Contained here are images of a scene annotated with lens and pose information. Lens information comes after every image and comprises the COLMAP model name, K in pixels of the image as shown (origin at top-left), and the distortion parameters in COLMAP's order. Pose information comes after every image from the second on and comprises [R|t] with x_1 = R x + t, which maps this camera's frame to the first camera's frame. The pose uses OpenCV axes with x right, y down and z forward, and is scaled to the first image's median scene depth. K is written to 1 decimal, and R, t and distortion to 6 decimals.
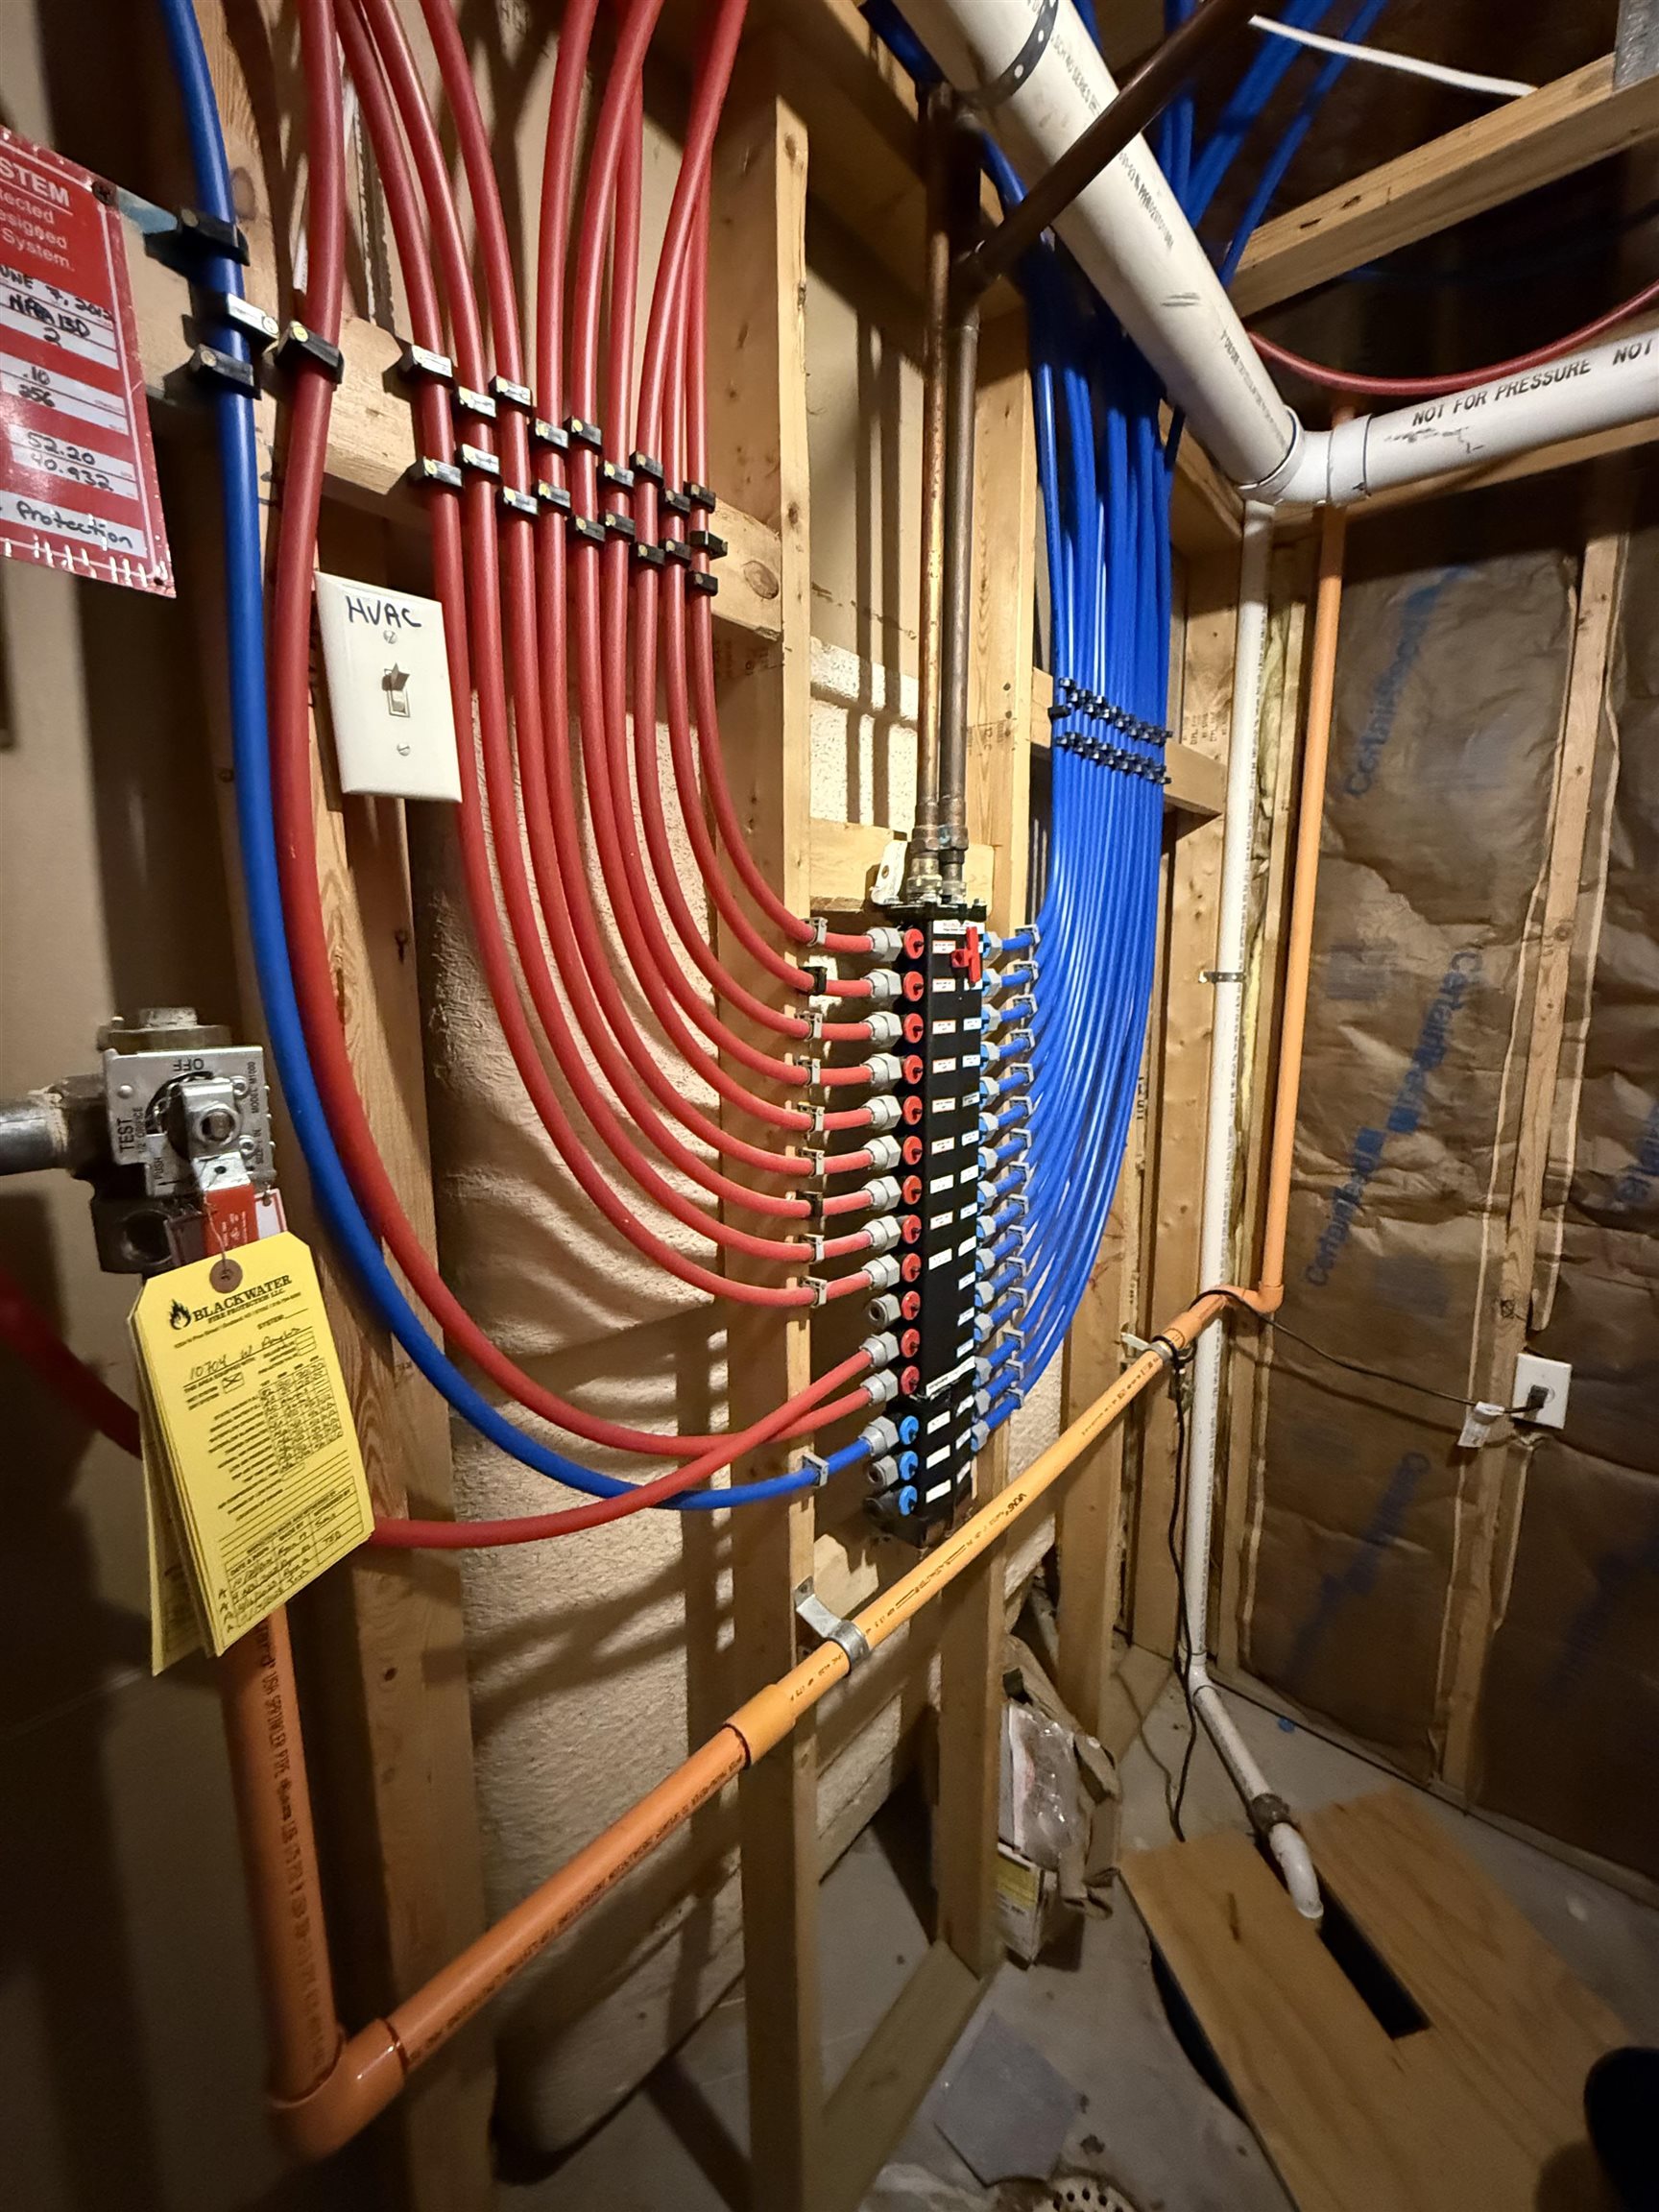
lens RADIAL K [[880.7, 0, 829.6], [0, 880.7, 1095.7], [0, 0, 1]] dist [-0.000346, -0.000186]
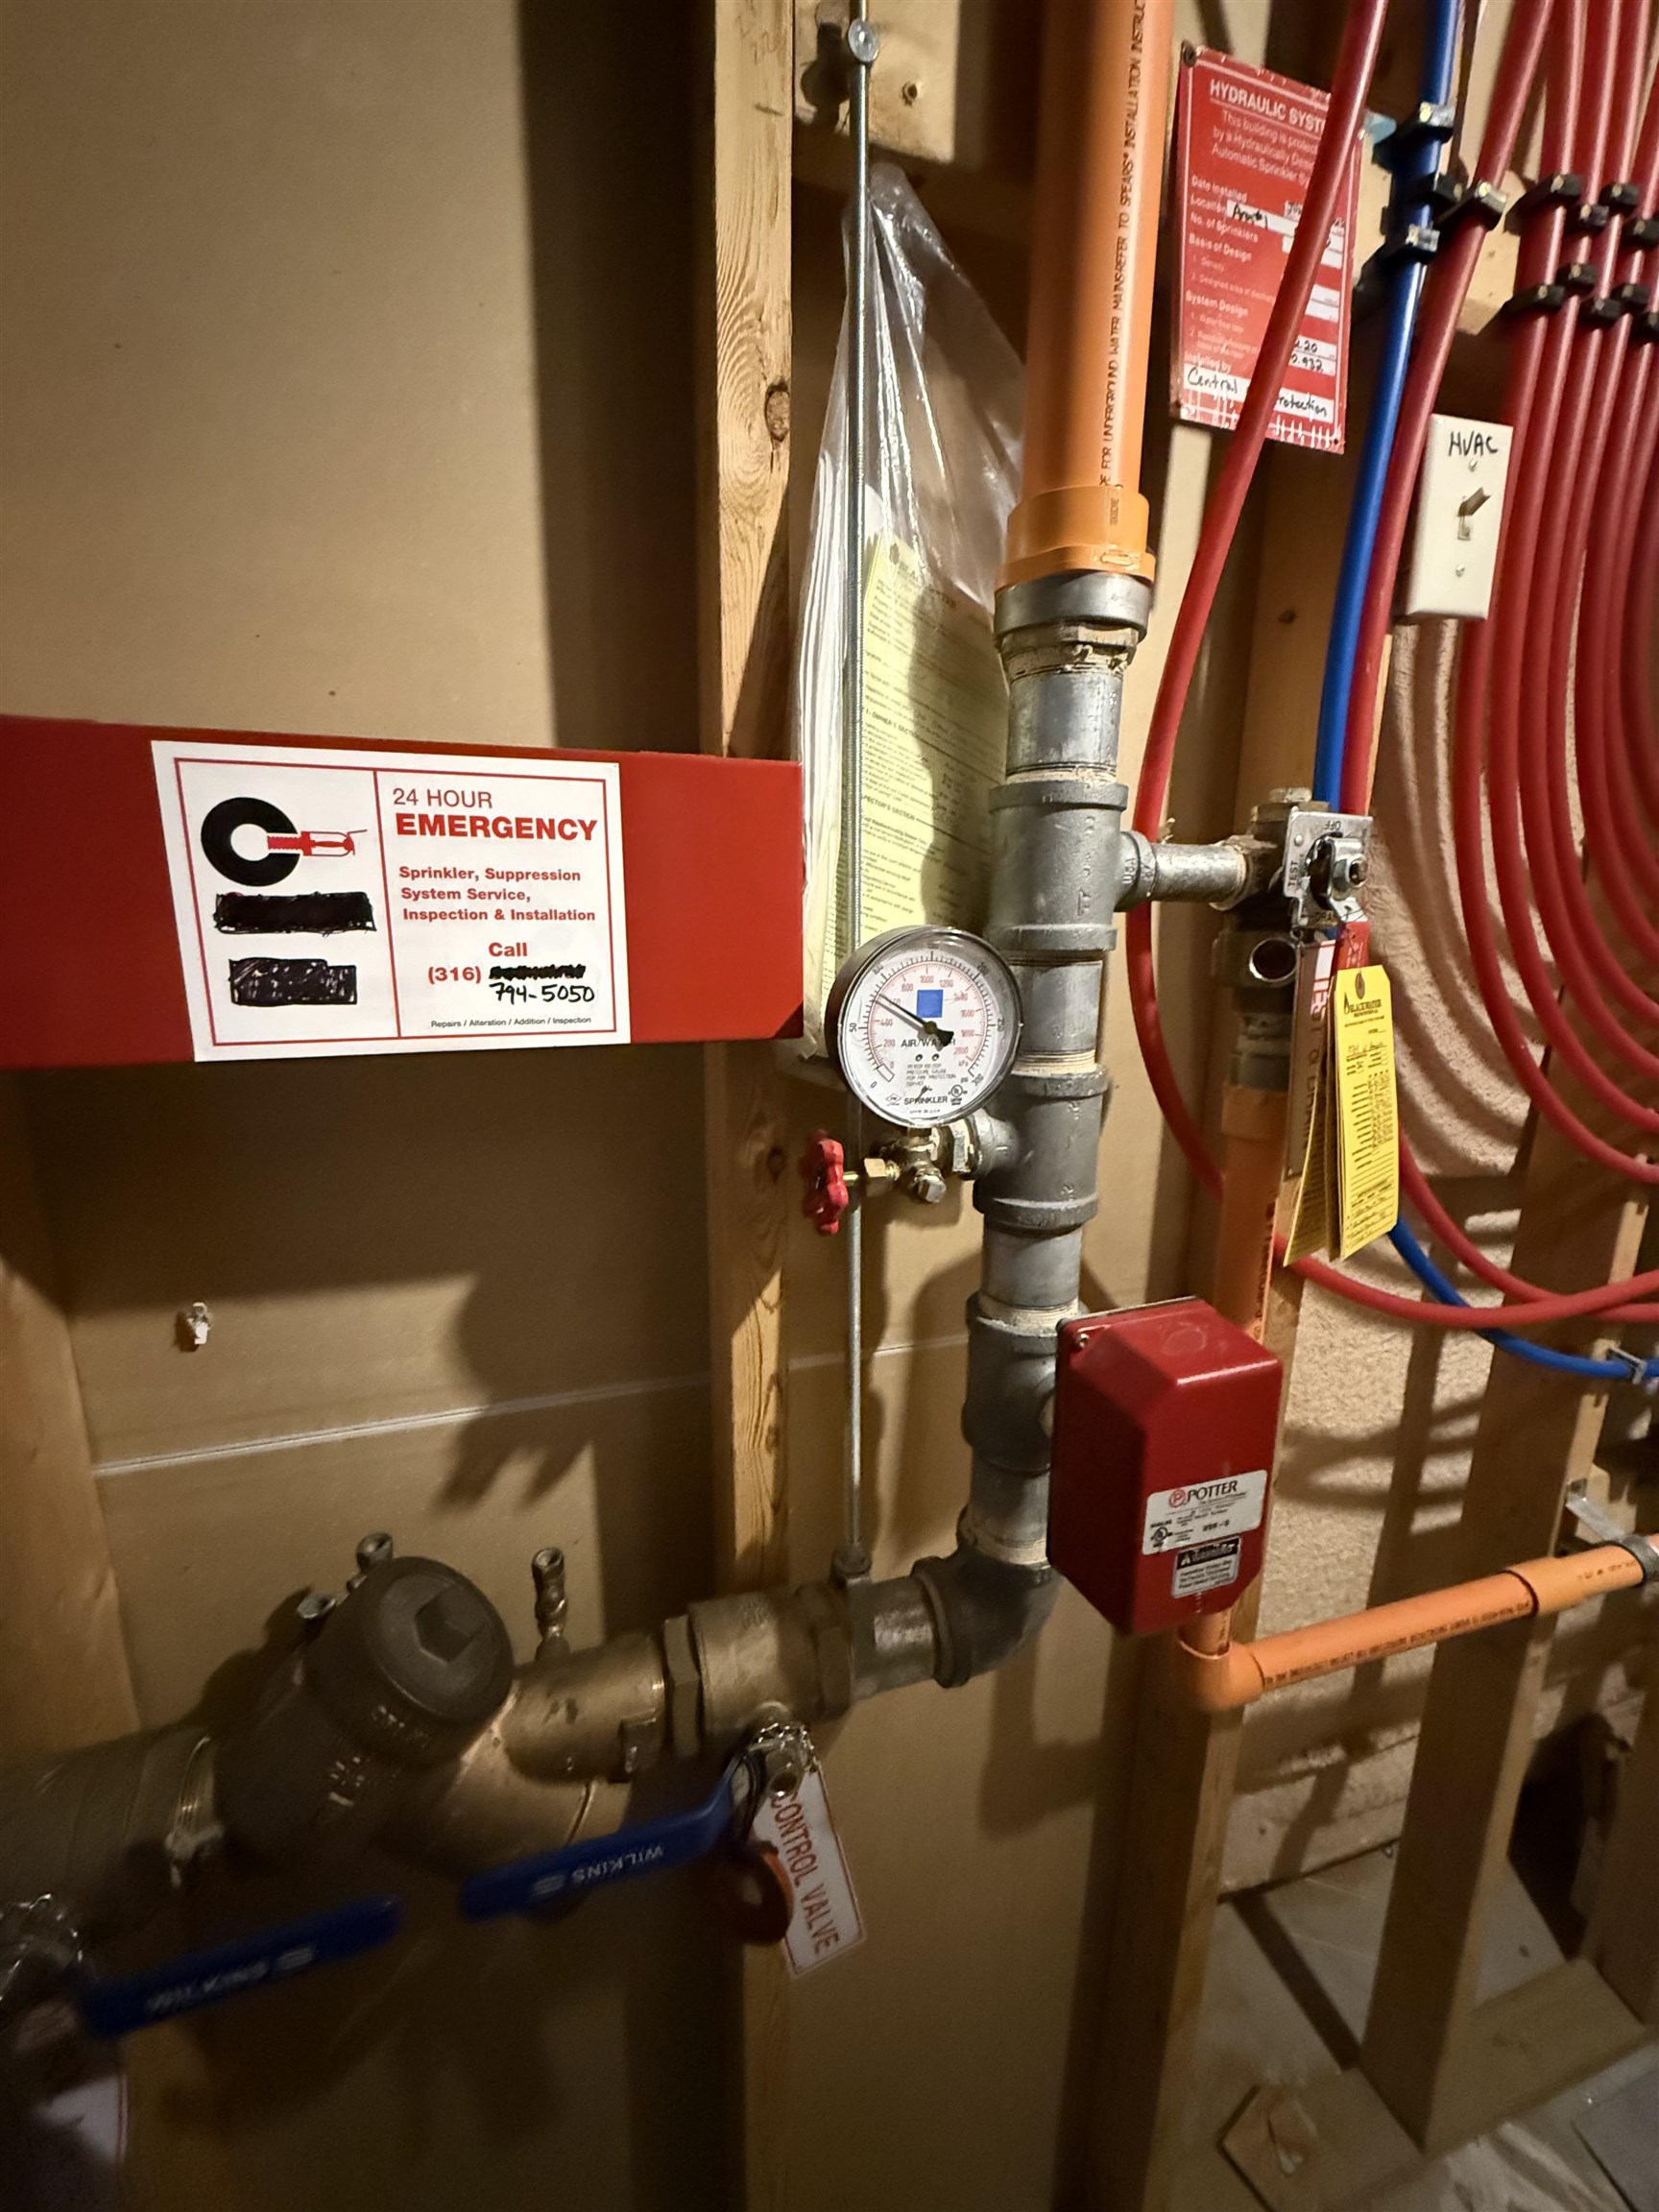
lens RADIAL K [[880.7, 0, 829.6], [0, 880.7, 1095.7], [0, 0, 1]] dist [-0.000346, -0.000186]
pose [[0.850688, 0.128641, -0.509688, -0.511023], [-0.098889, 0.991446, 0.085183, 0.253268], [0.516286, -0.022062, 0.856132, -0.388214]]
